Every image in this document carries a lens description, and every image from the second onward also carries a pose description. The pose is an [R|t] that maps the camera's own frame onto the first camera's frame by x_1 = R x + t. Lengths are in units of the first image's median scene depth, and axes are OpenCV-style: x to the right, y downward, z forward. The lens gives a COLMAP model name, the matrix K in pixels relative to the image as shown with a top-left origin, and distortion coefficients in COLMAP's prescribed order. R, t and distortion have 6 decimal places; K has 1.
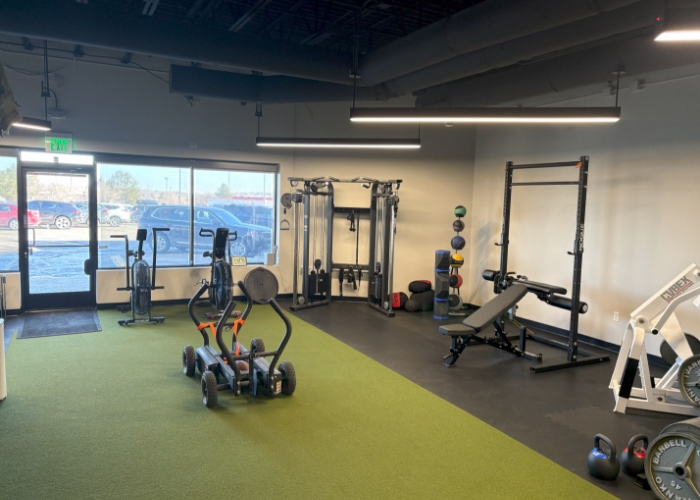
lens RADIAL K [[537.3, 0, 349.9], [0, 537.3, 250.0], [0, 0, 1]] dist [0.053054, -0.033752]
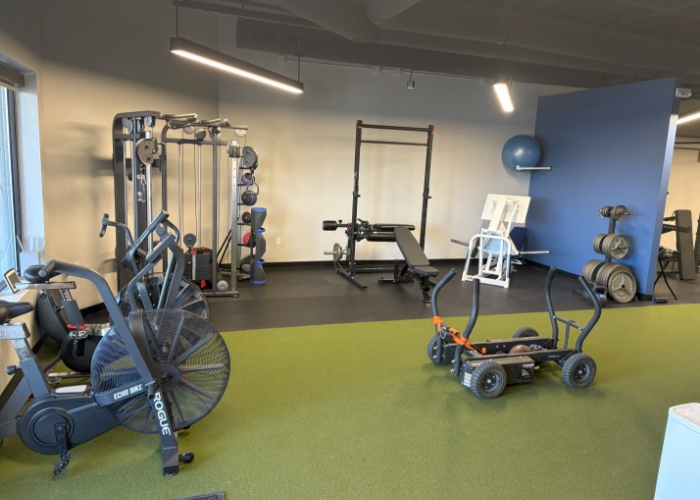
lens RADIAL K [[537.3, 0, 348.9], [0, 537.3, 249.4], [0, 0, 1]] dist [0.053054, -0.033752]
pose [[0.118806, -0.177282, 0.976963, -0.839908], [0.046325, 0.983850, 0.172898, -0.095189], [-0.991836, 0.024717, 0.125100, 0.899109]]
